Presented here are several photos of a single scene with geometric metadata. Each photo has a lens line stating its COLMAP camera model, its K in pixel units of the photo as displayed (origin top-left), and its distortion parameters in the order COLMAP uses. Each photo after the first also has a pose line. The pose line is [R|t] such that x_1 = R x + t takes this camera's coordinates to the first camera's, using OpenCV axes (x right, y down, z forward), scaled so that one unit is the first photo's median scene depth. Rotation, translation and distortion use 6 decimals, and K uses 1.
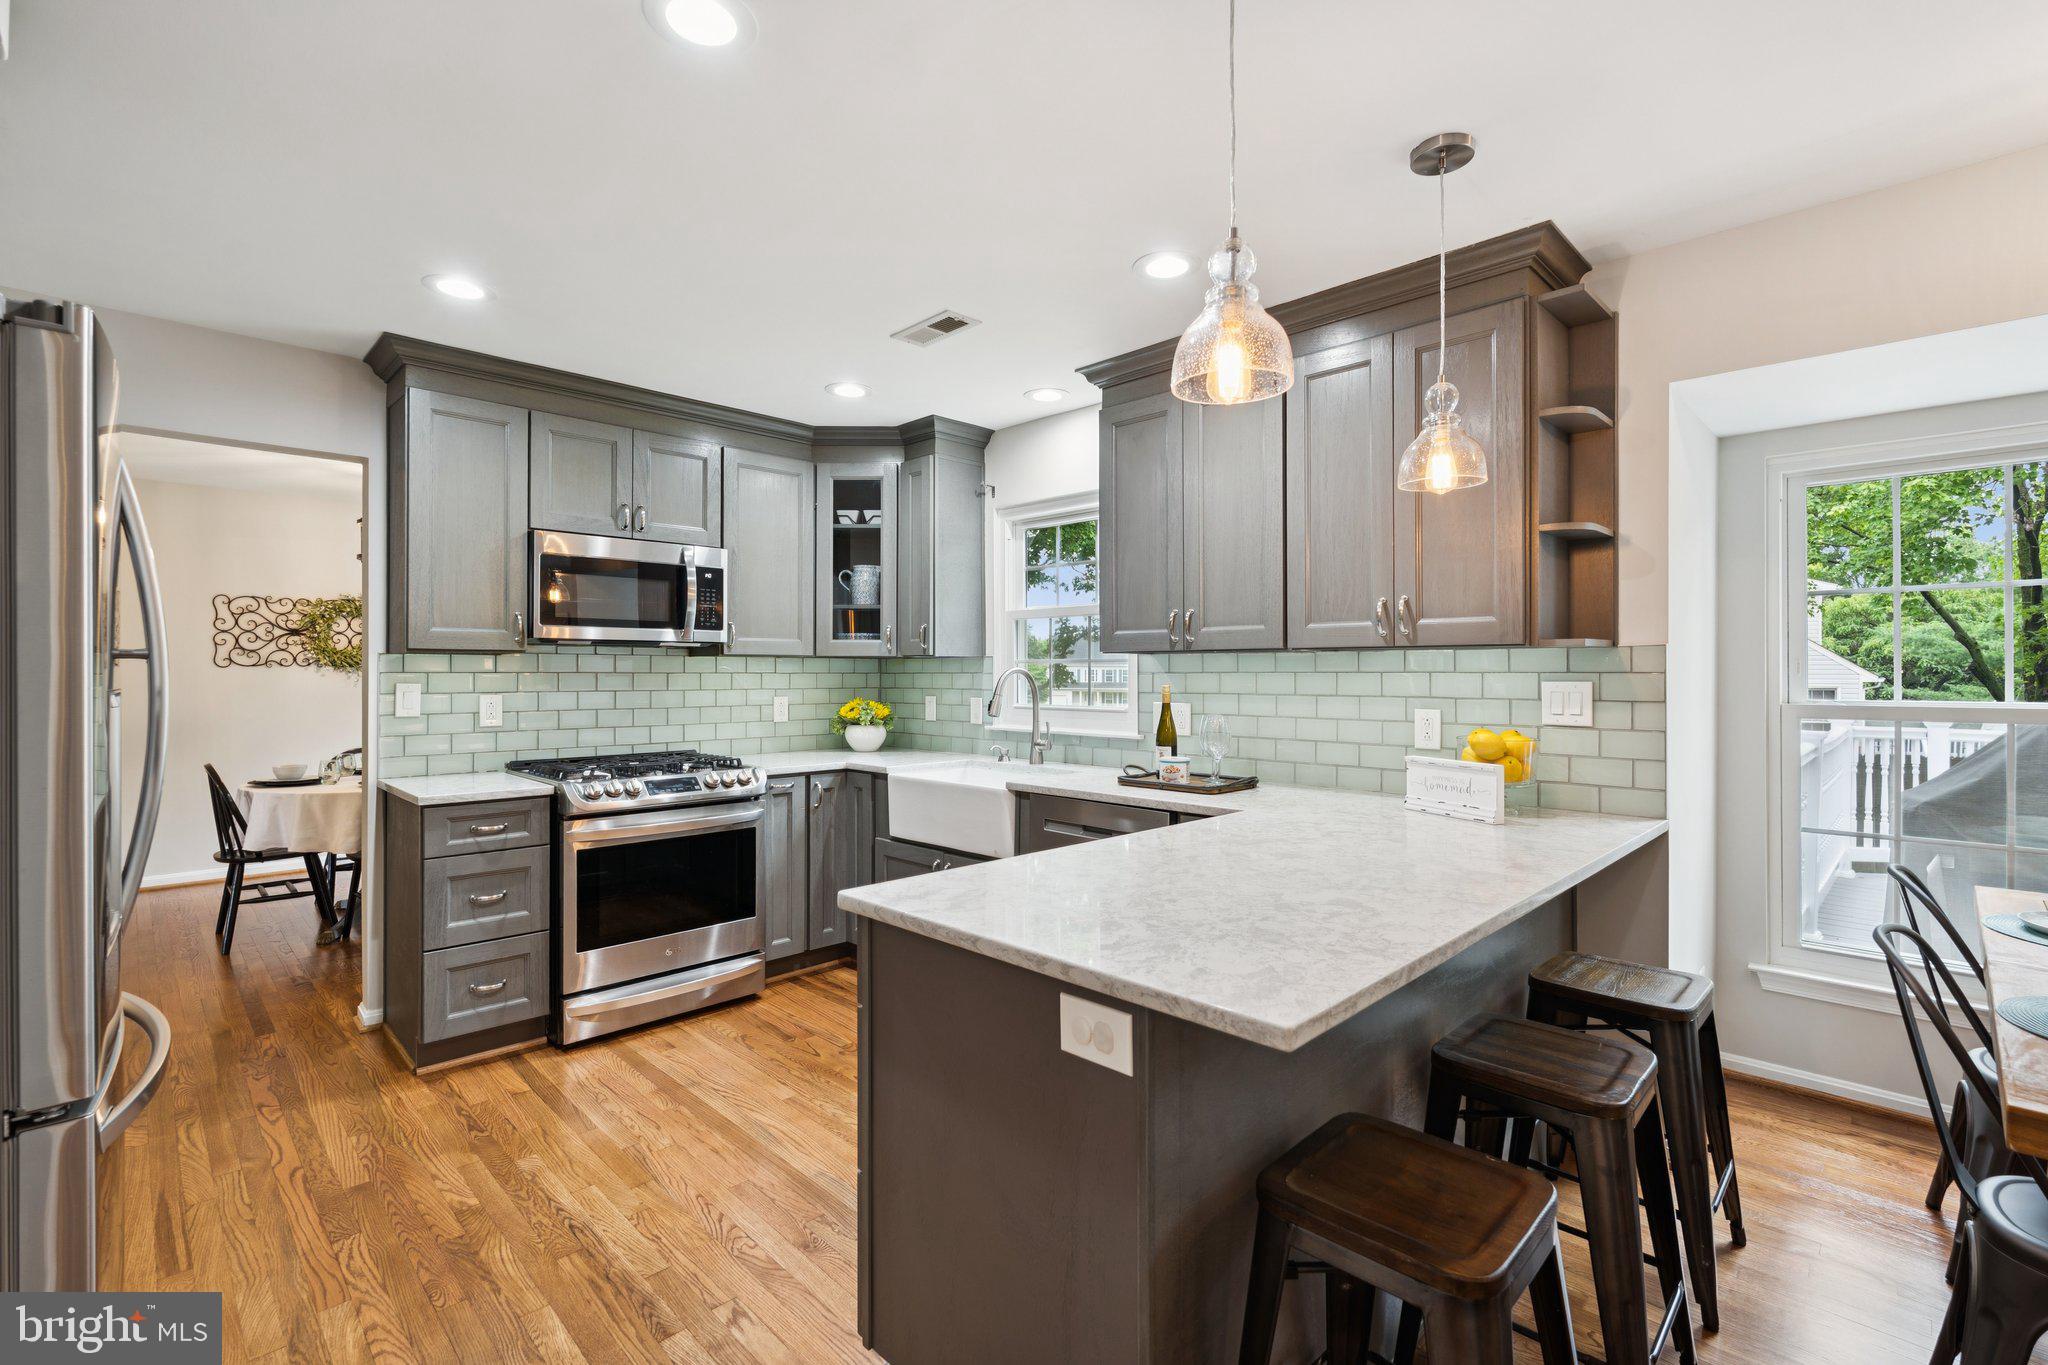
lens RADIAL K [[912.5, 0, 1023.6], [0, 912.5, 669.1], [0, 0, 1]] dist [-0.004462, -0.000293]
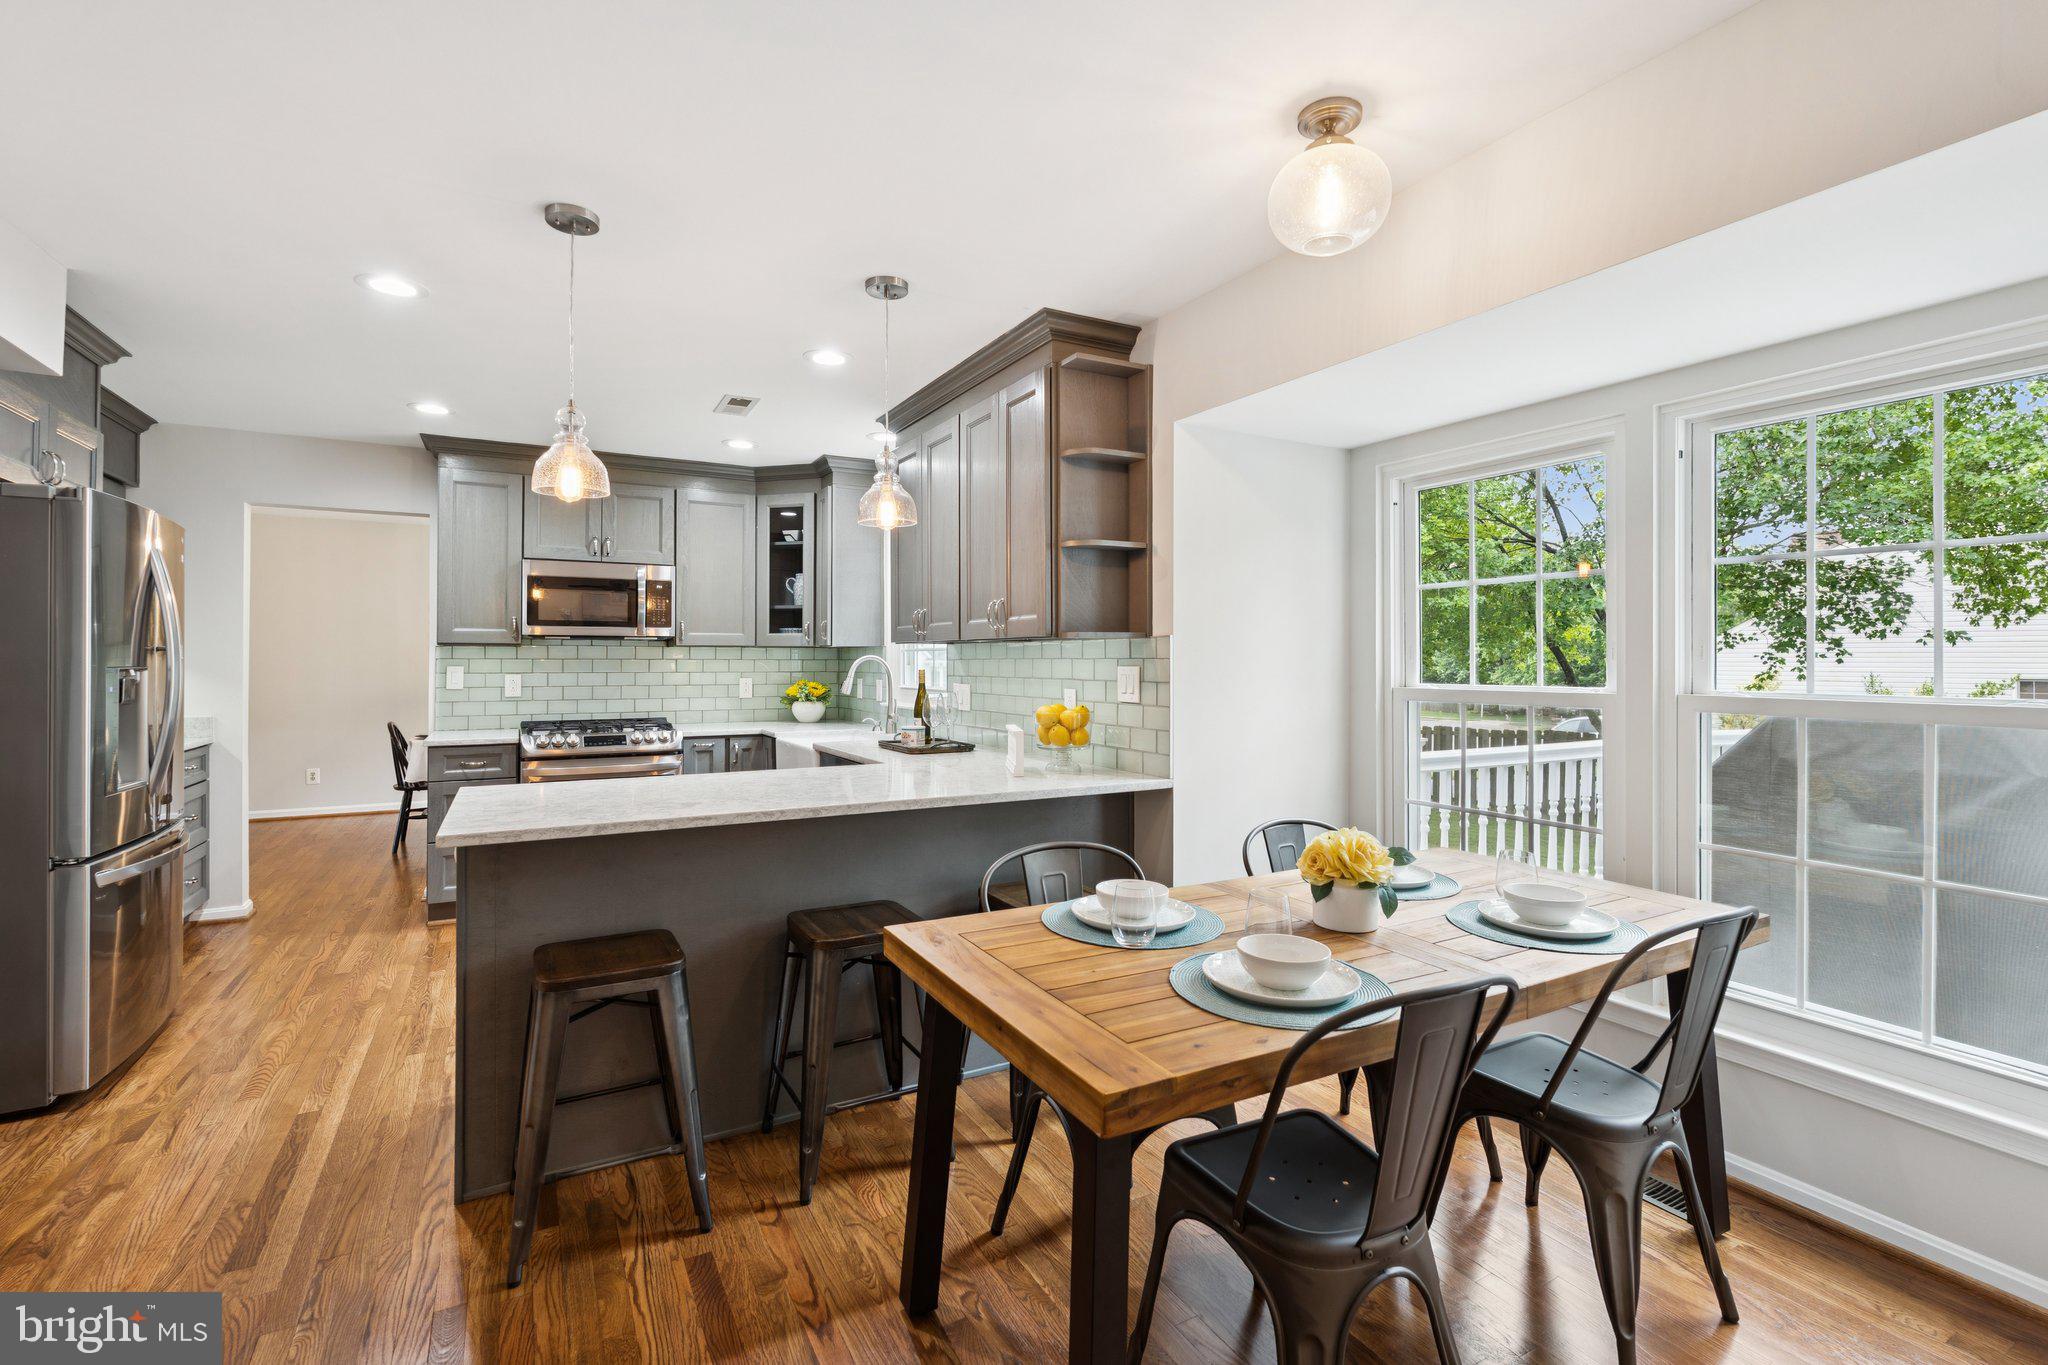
lens RADIAL K [[912.5, 0, 1026.0], [0, 912.5, 655.4], [0, 0, 1]] dist [-0.004462, -0.000293]
pose [[0.963669, -0.000909, -0.267097, 0.557301], [0.000482, 0.999998, -0.001665, 0.000778], [0.267098, 0.001476, 0.963668, -0.154285]]
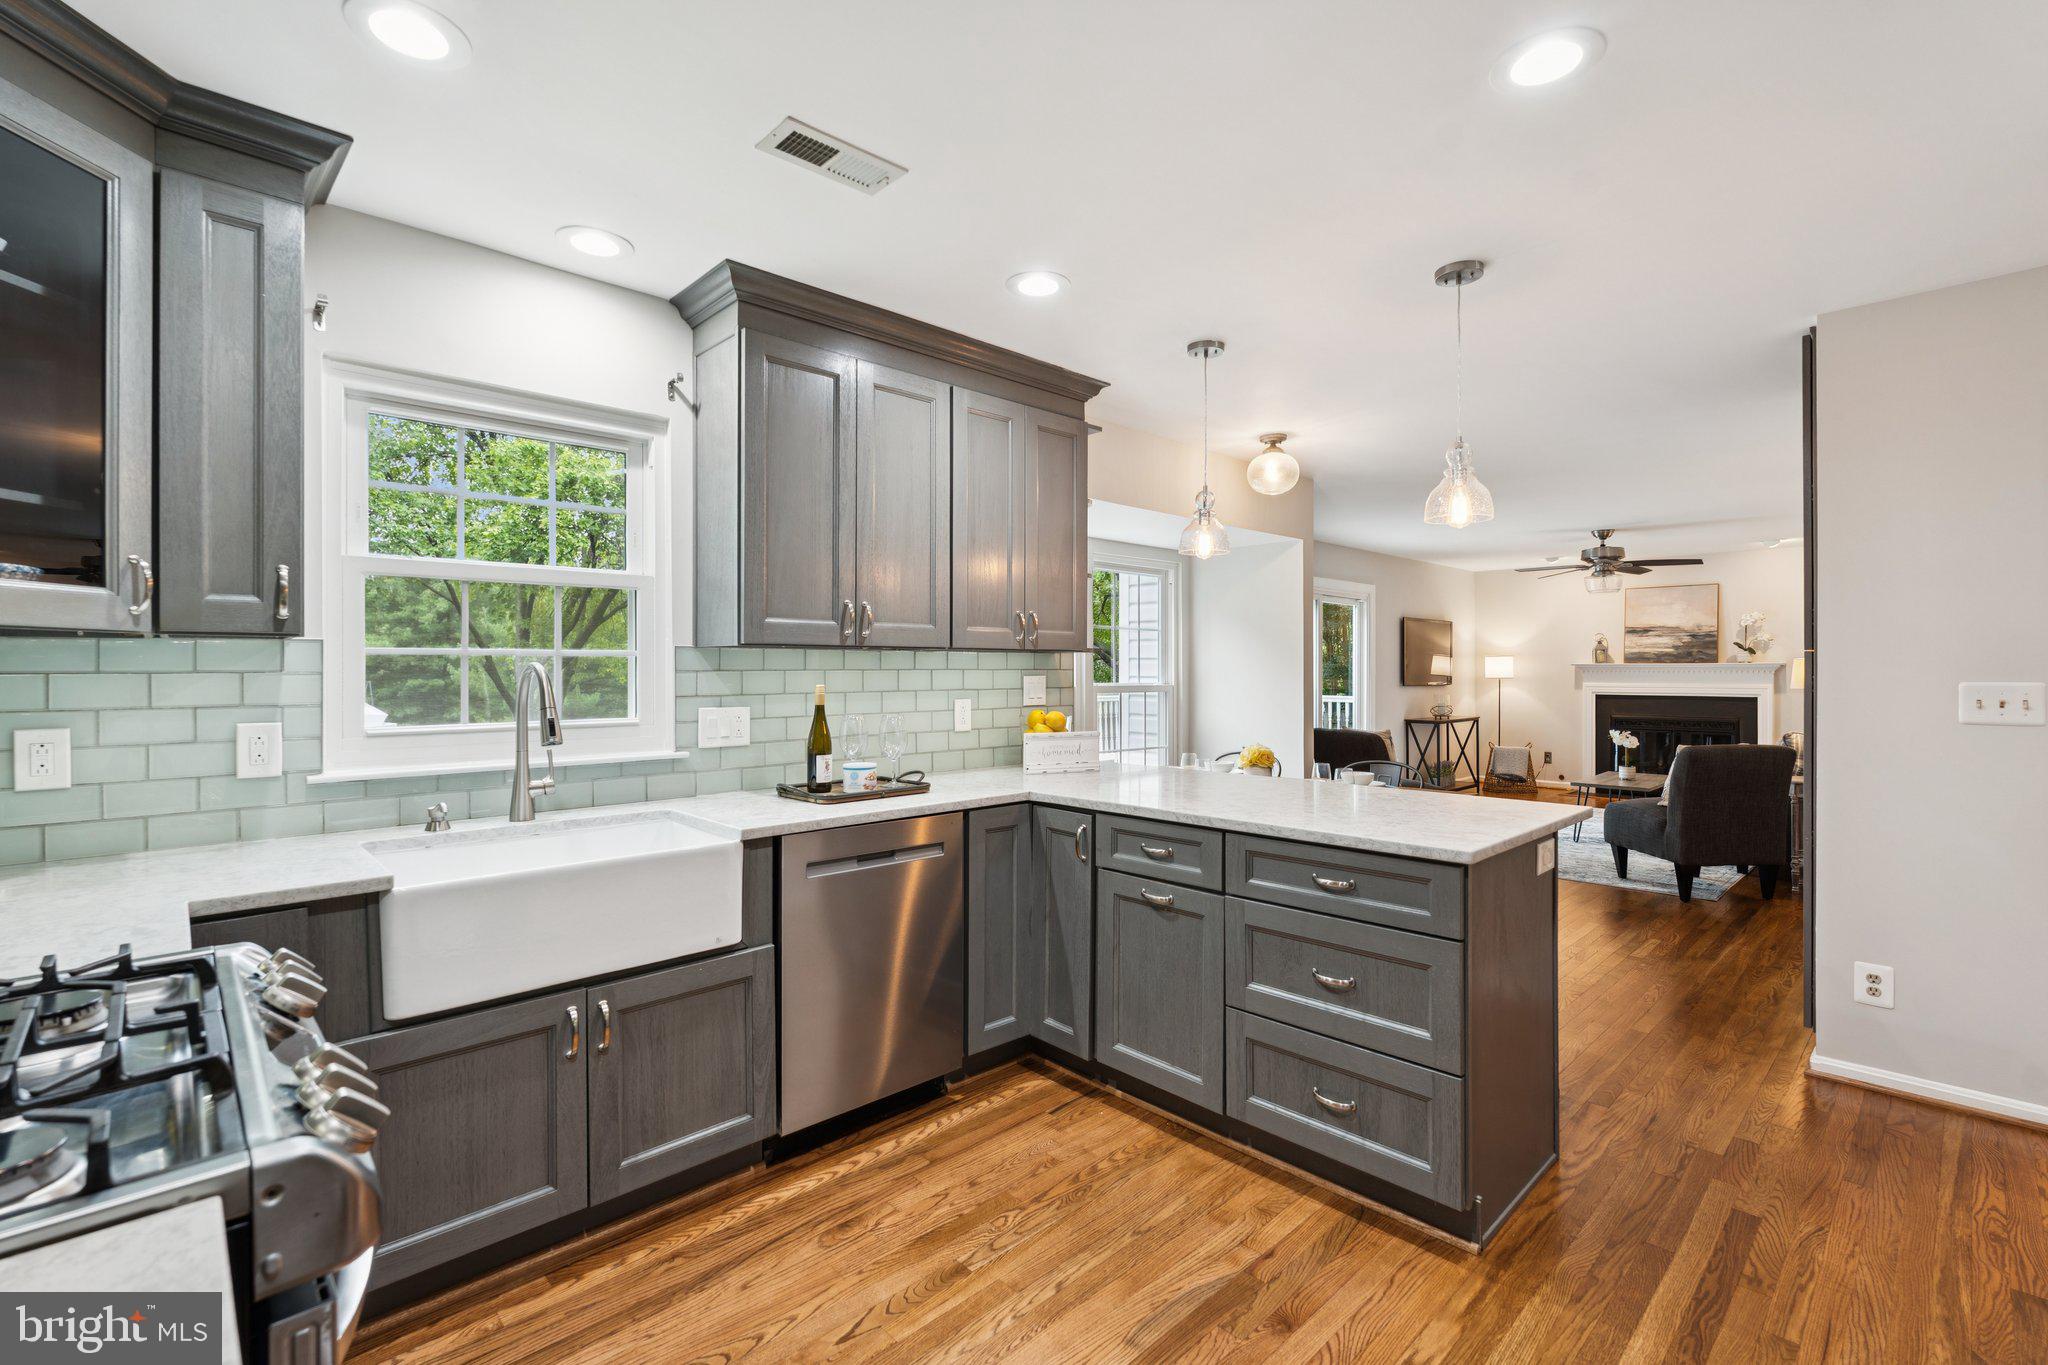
lens RADIAL K [[912.5, 0, 1023.8], [0, 912.5, 669.3], [0, 0, 1]] dist [-0.004462, -0.000293]
pose [[0.019062, -0.000503, 0.999818, -0.629489], [-0.002737, 0.999996, 0.000556, 0.001685], [-0.999815, -0.002747, 0.019061, 0.696204]]
